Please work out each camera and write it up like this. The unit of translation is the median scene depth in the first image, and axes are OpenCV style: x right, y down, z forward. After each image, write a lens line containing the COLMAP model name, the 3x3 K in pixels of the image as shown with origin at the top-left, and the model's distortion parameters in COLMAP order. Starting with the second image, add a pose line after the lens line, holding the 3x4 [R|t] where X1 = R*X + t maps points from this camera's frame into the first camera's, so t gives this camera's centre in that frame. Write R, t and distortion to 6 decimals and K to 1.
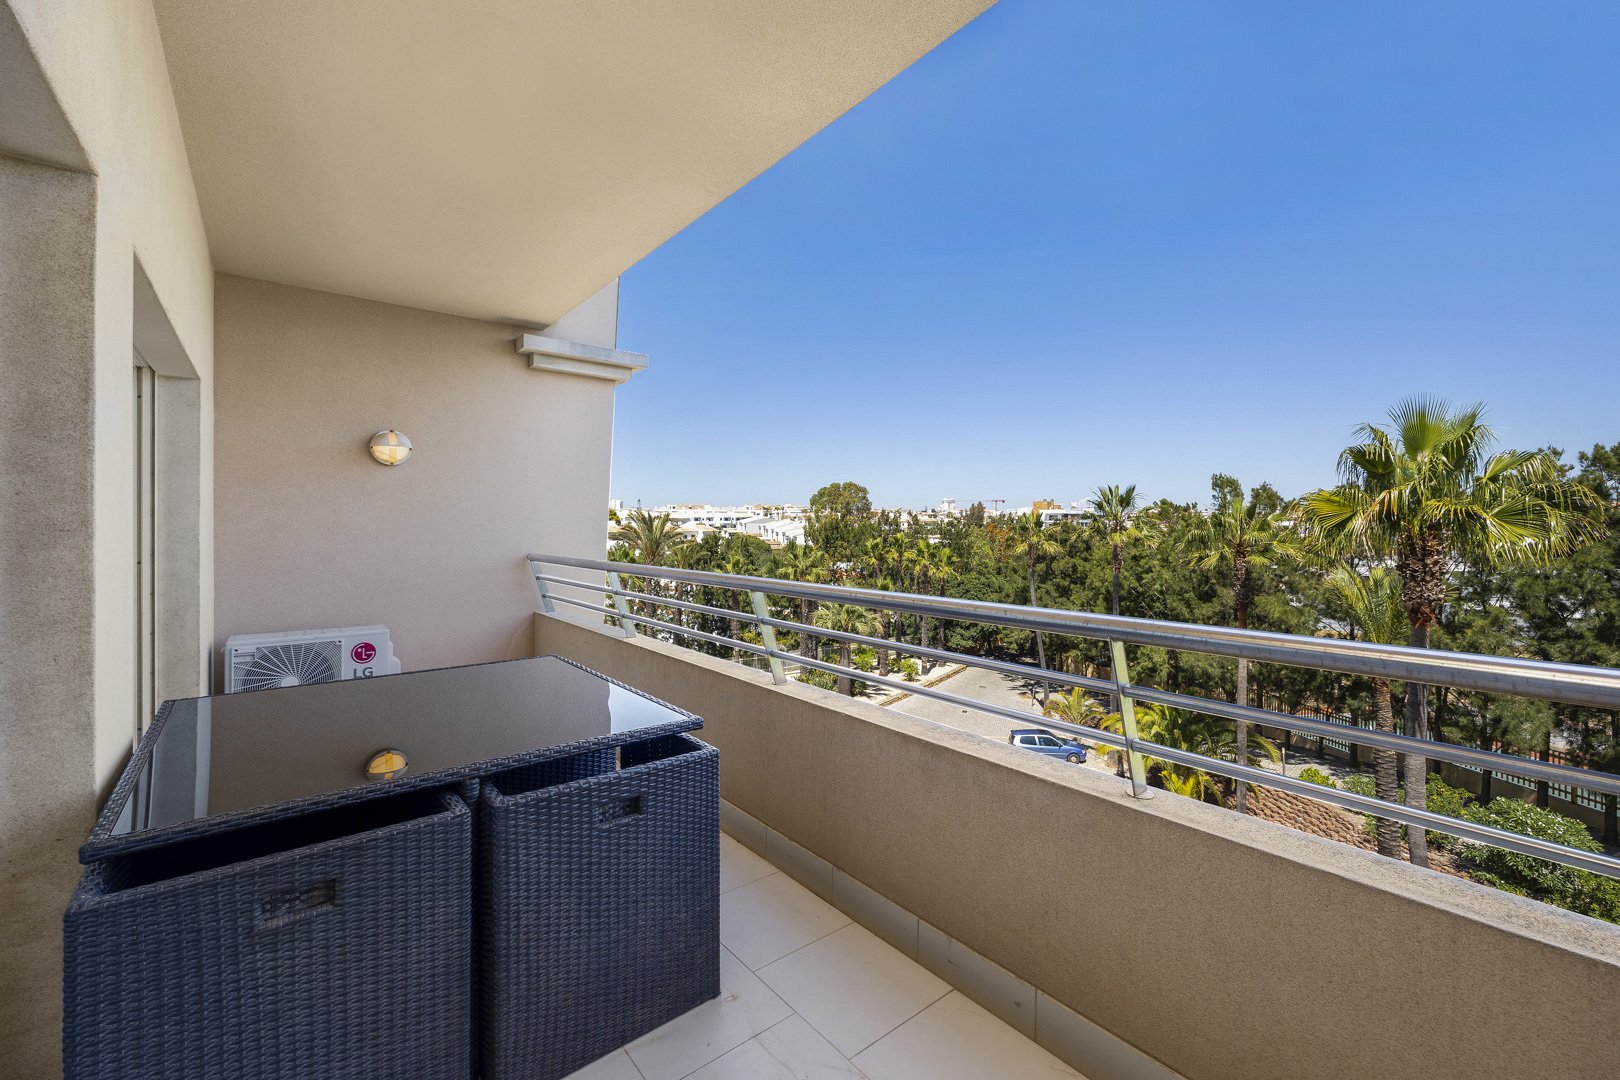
lens RADIAL K [[650.2, 0, 813.6], [0, 650.2, 536.1], [0, 0, 1]] dist [-0.007216, 0.000328]
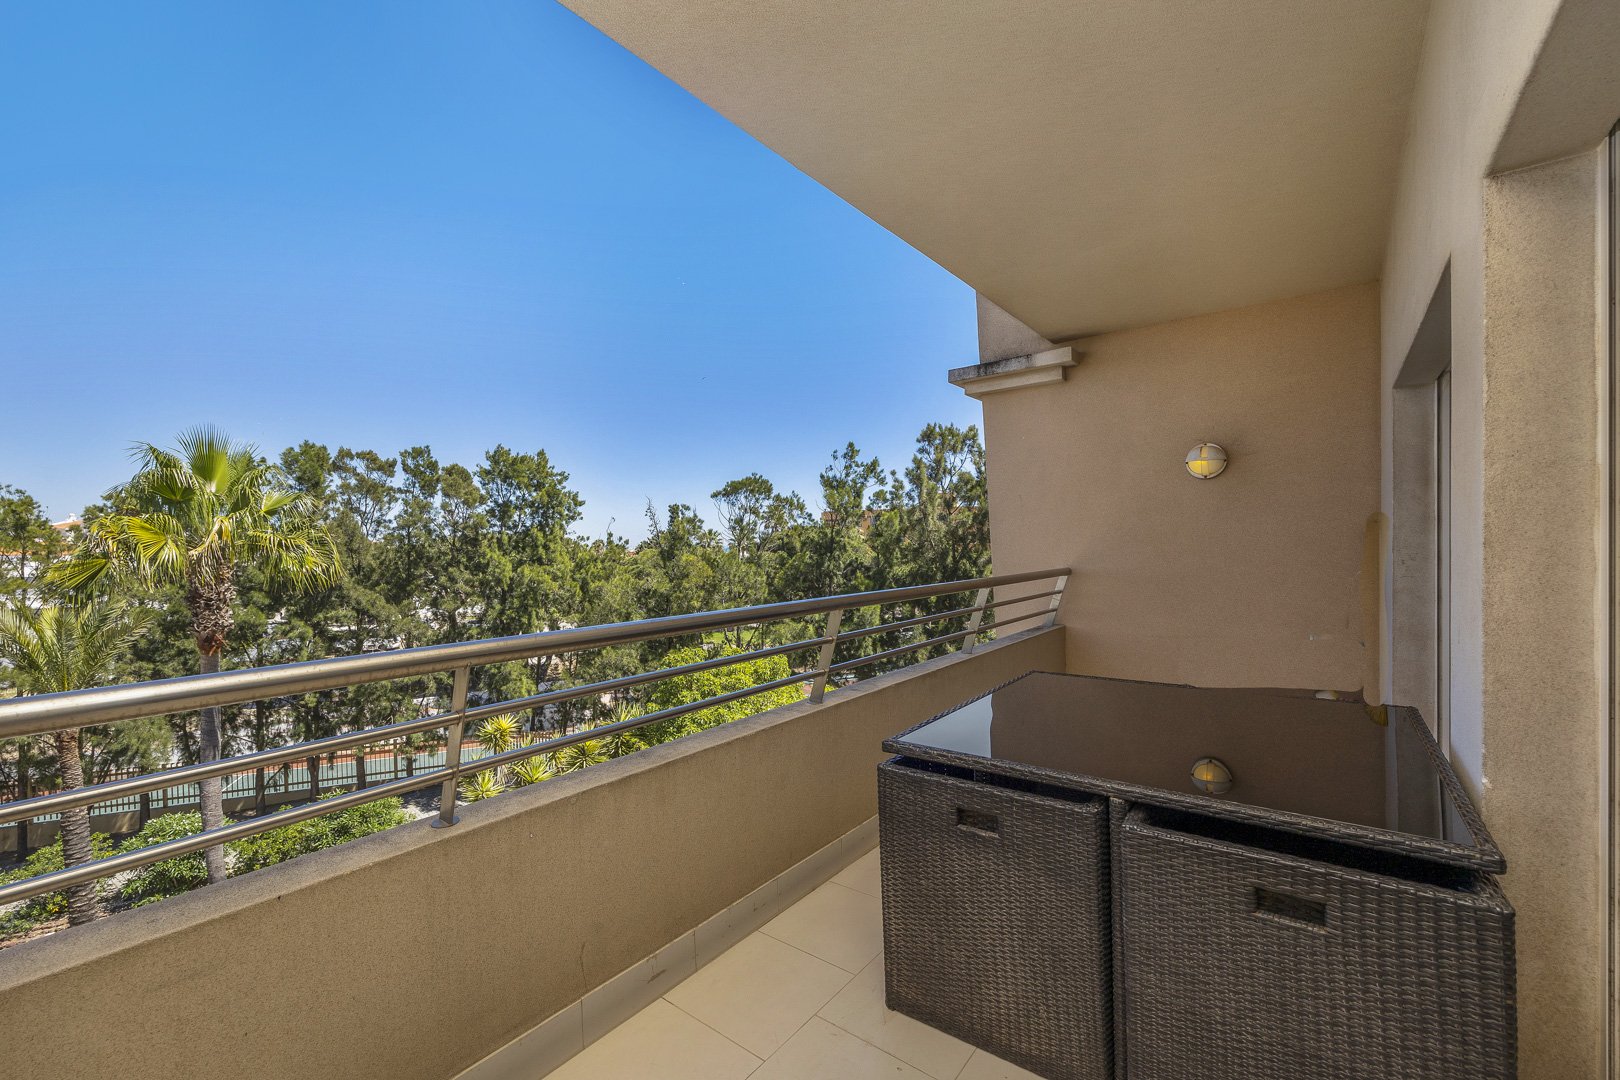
lens RADIAL K [[650.2, 0, 812.6], [0, 650.2, 561.9], [0, 0, 1]] dist [-0.007216, 0.000328]
pose [[-0.211271, -0.020343, 0.977216, -0.253514], [0.025421, 0.999331, 0.026300, -0.007637], [-0.977097, 0.030398, -0.210613, 0.289904]]
